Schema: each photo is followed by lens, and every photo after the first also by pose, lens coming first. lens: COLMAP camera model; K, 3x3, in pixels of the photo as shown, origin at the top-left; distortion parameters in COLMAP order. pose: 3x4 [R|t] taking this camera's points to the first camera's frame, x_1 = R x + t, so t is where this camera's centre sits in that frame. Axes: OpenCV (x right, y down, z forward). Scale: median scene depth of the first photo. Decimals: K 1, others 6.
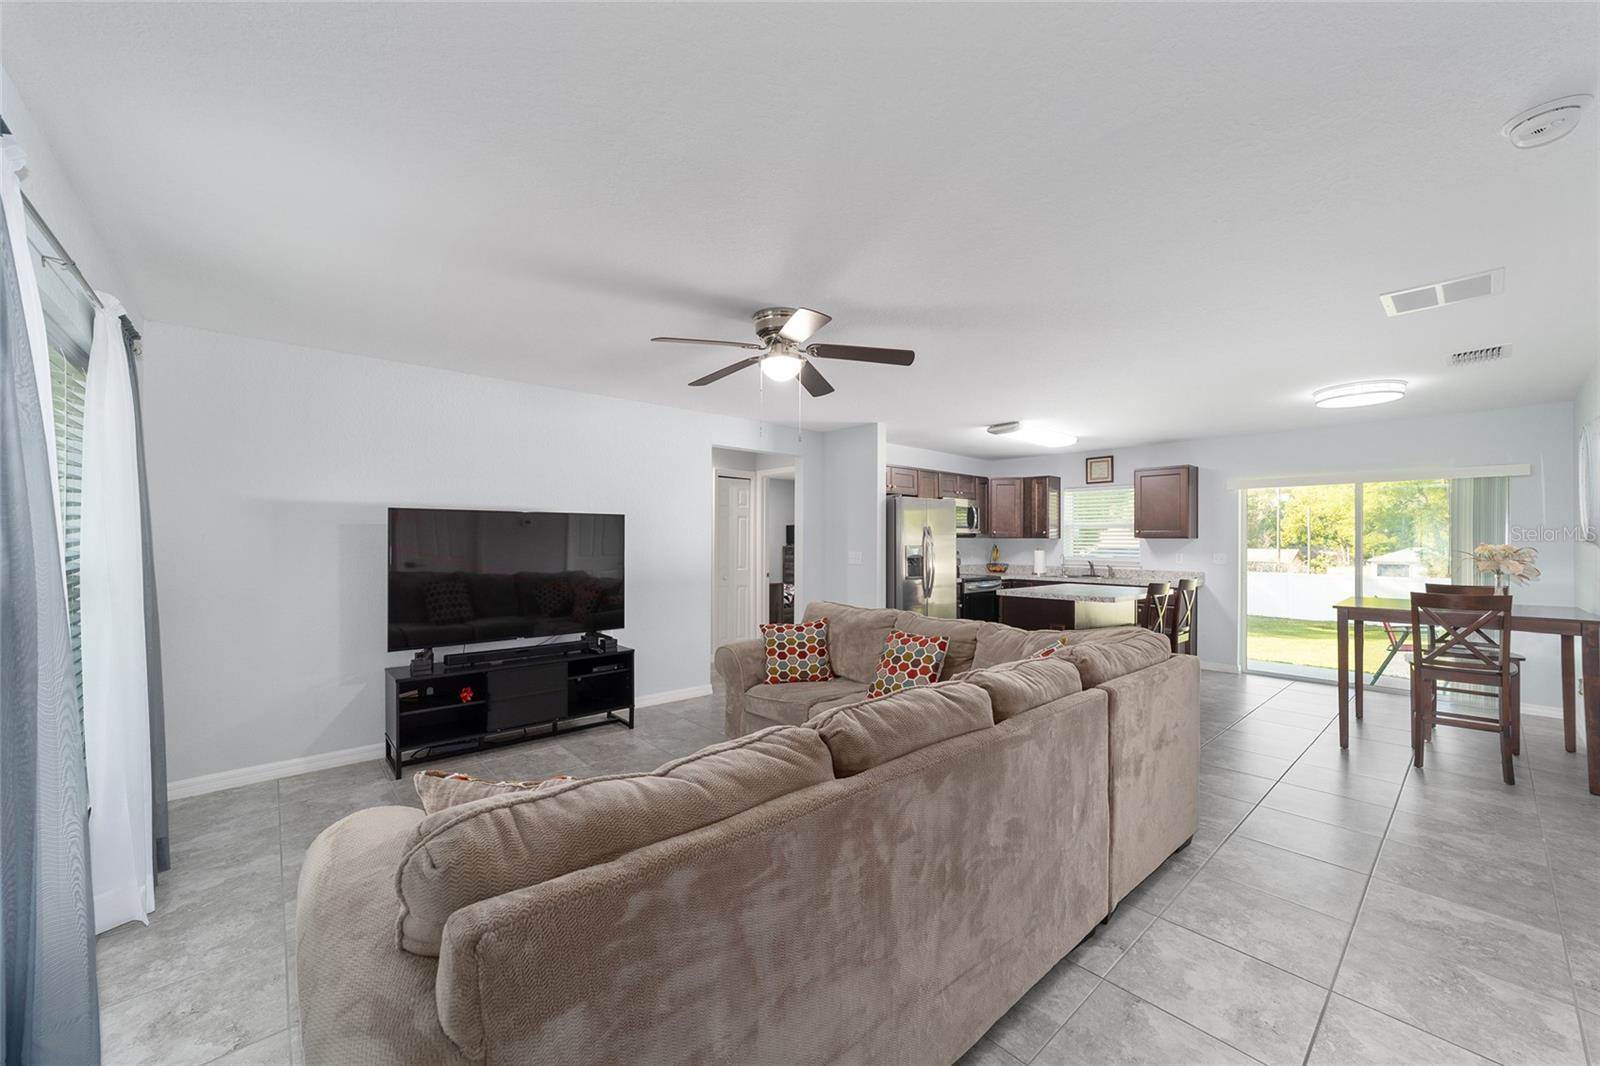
lens RADIAL K [[614.0, 0, 801.3], [0, 614.0, 538.1], [0, 0, 1]] dist [-0.017688, 0.009386]
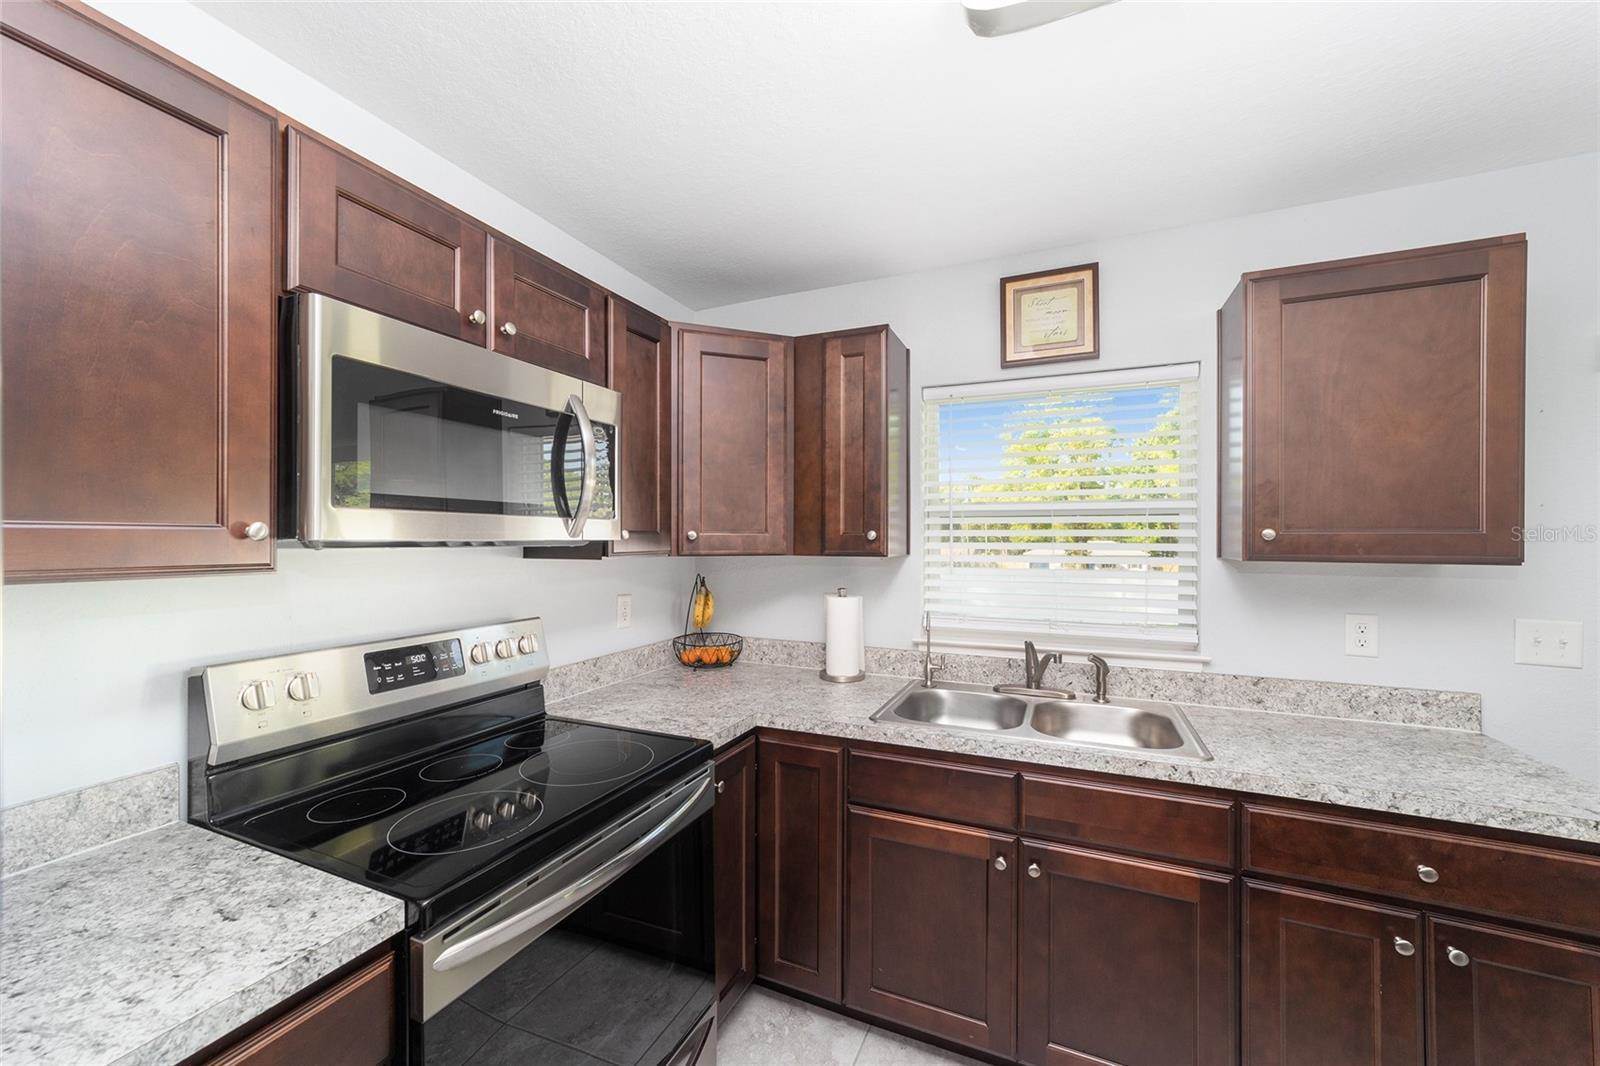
lens RADIAL K [[614.0, 0, 801.3], [0, 614.0, 538.1], [0, 0, 1]] dist [-0.017688, 0.009386]
pose [[0.909197, -0.002546, 0.416358, 0.436094], [0.001038, 0.999992, 0.003849, -0.015614], [-0.416364, -0.003068, 0.909193, 1.304170]]
